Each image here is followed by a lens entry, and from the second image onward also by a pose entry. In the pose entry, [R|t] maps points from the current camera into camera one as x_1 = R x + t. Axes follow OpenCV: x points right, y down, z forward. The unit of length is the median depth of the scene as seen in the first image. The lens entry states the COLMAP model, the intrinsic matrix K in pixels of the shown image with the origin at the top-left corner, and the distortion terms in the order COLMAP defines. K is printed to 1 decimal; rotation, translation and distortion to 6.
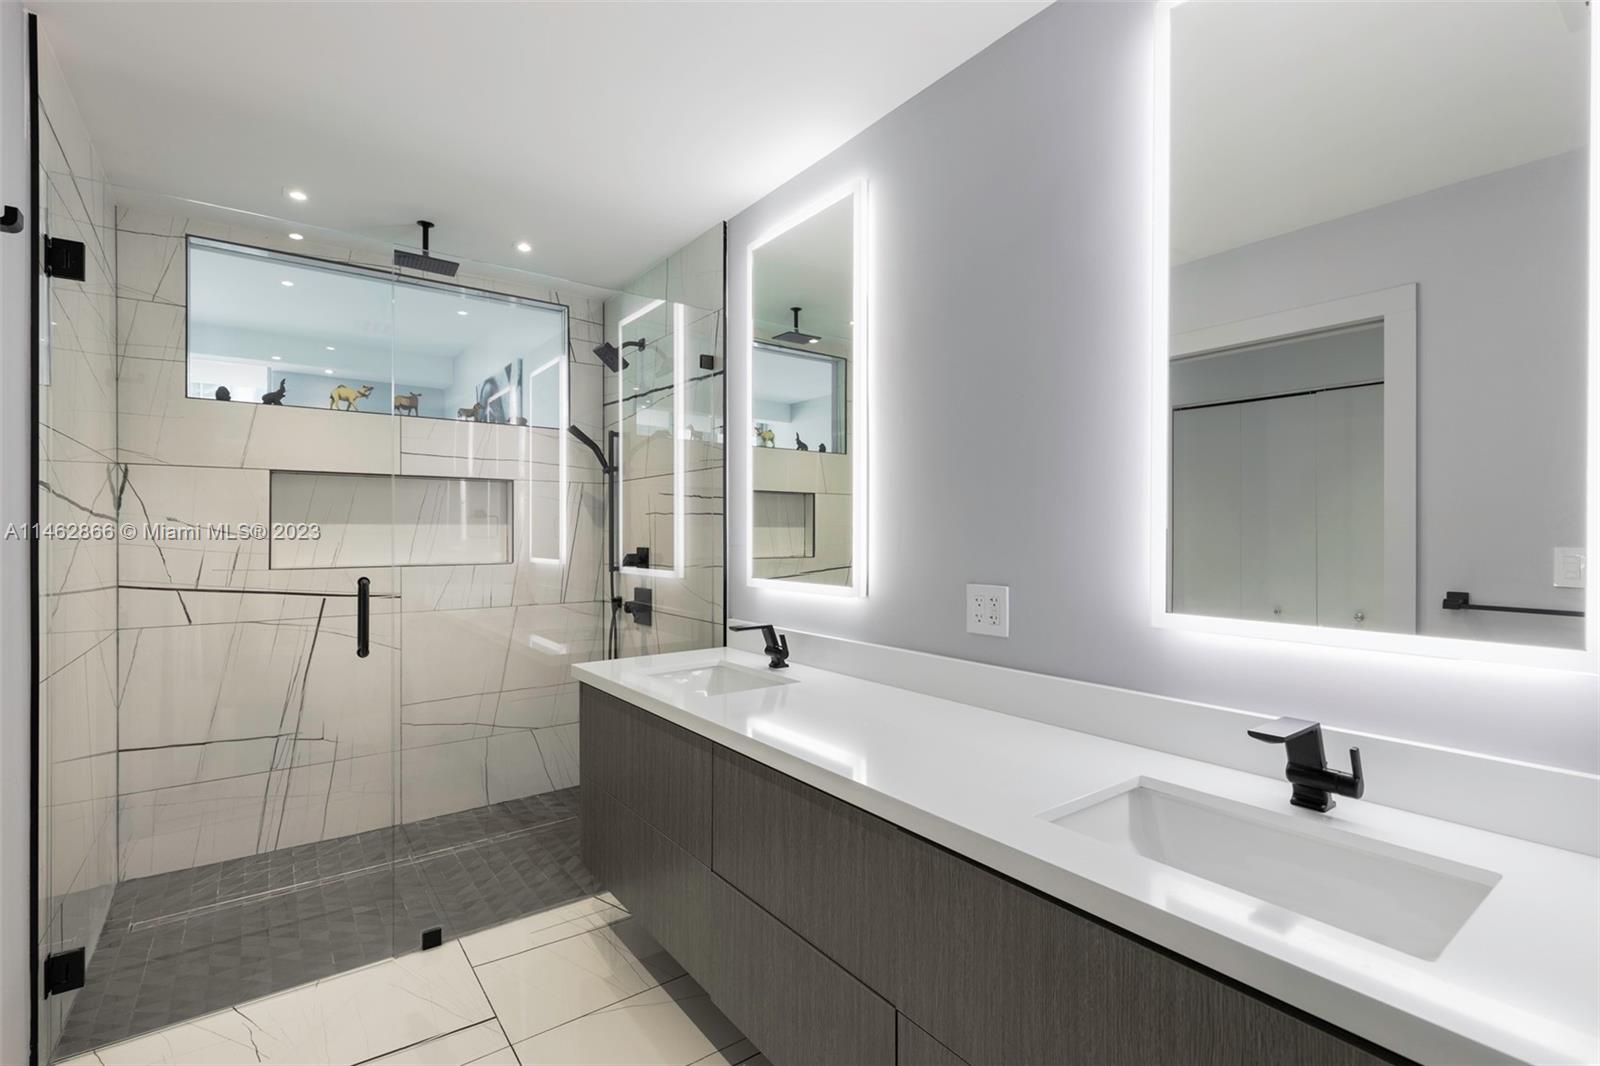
lens RADIAL K [[717.8, 0, 798.0], [0, 717.8, 532.7], [0, 0, 1]] dist [0.011497, -0.001048]
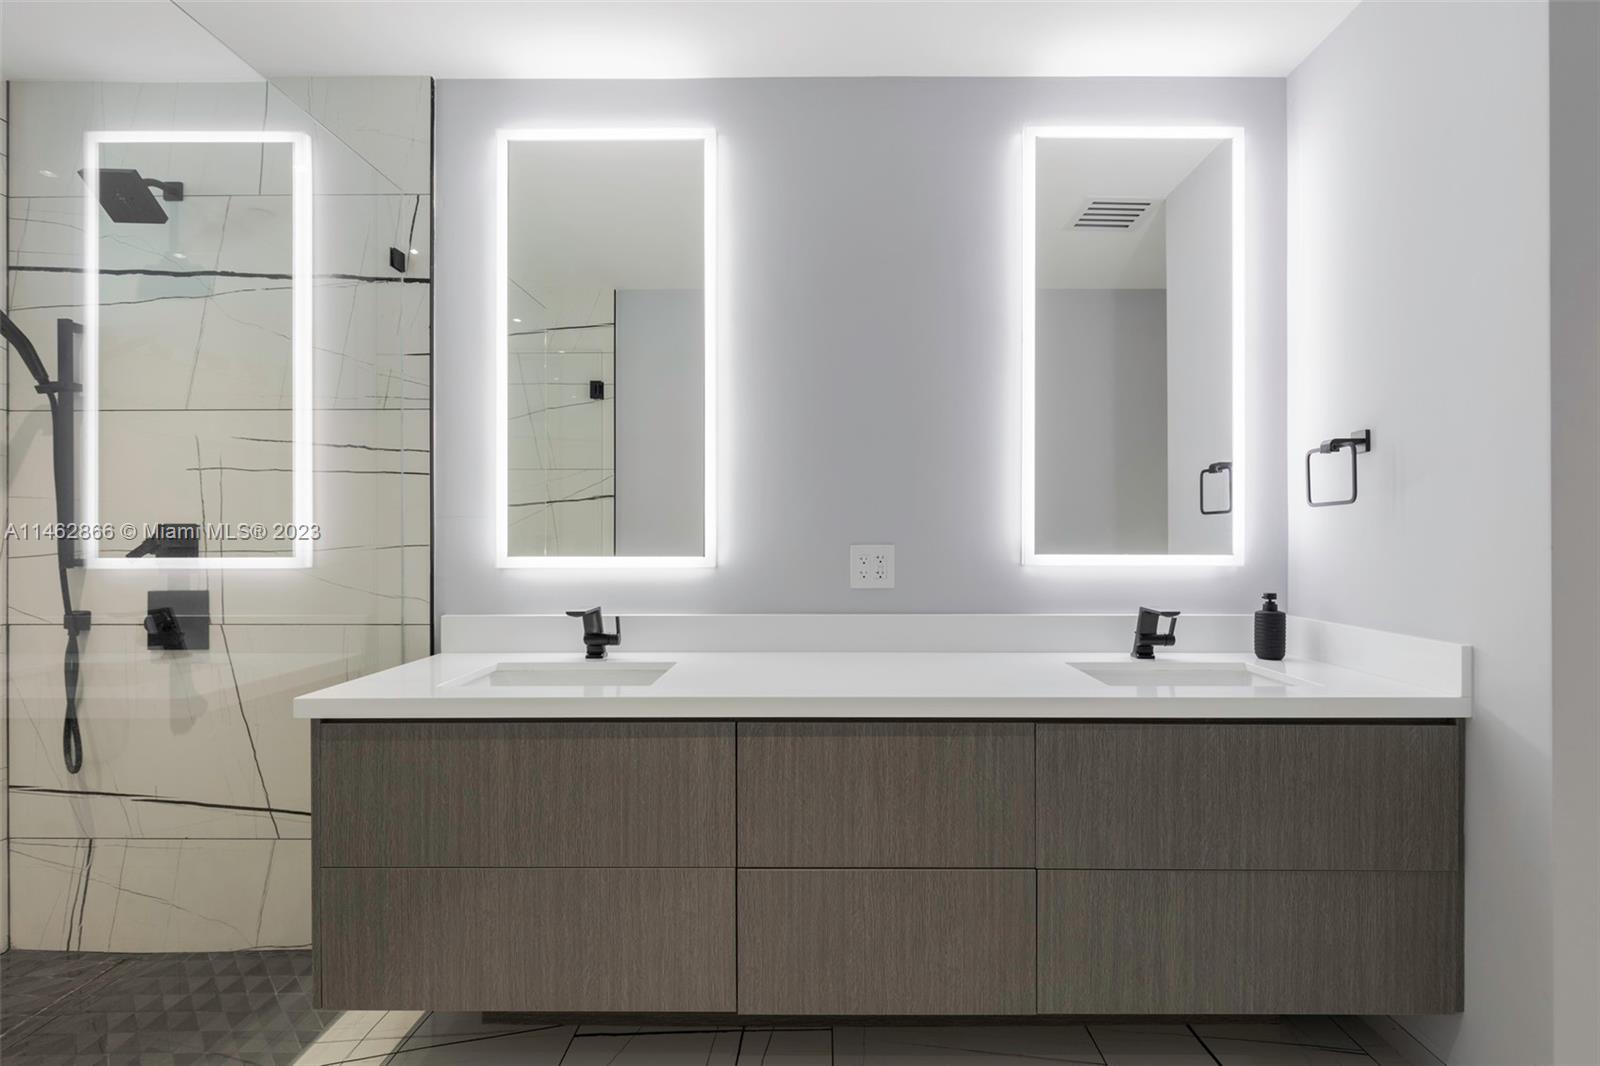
lens RADIAL K [[762.8, 0, 799.3], [0, 762.8, 537.2], [0, 0, 1]] dist [-0.001450, 0.000635]
pose [[0.608173, 0.002499, 0.793801, -0.635714], [-0.000667, 0.999996, -0.002637, 0.052530], [-0.793804, 0.001074, 0.608172, 0.290778]]
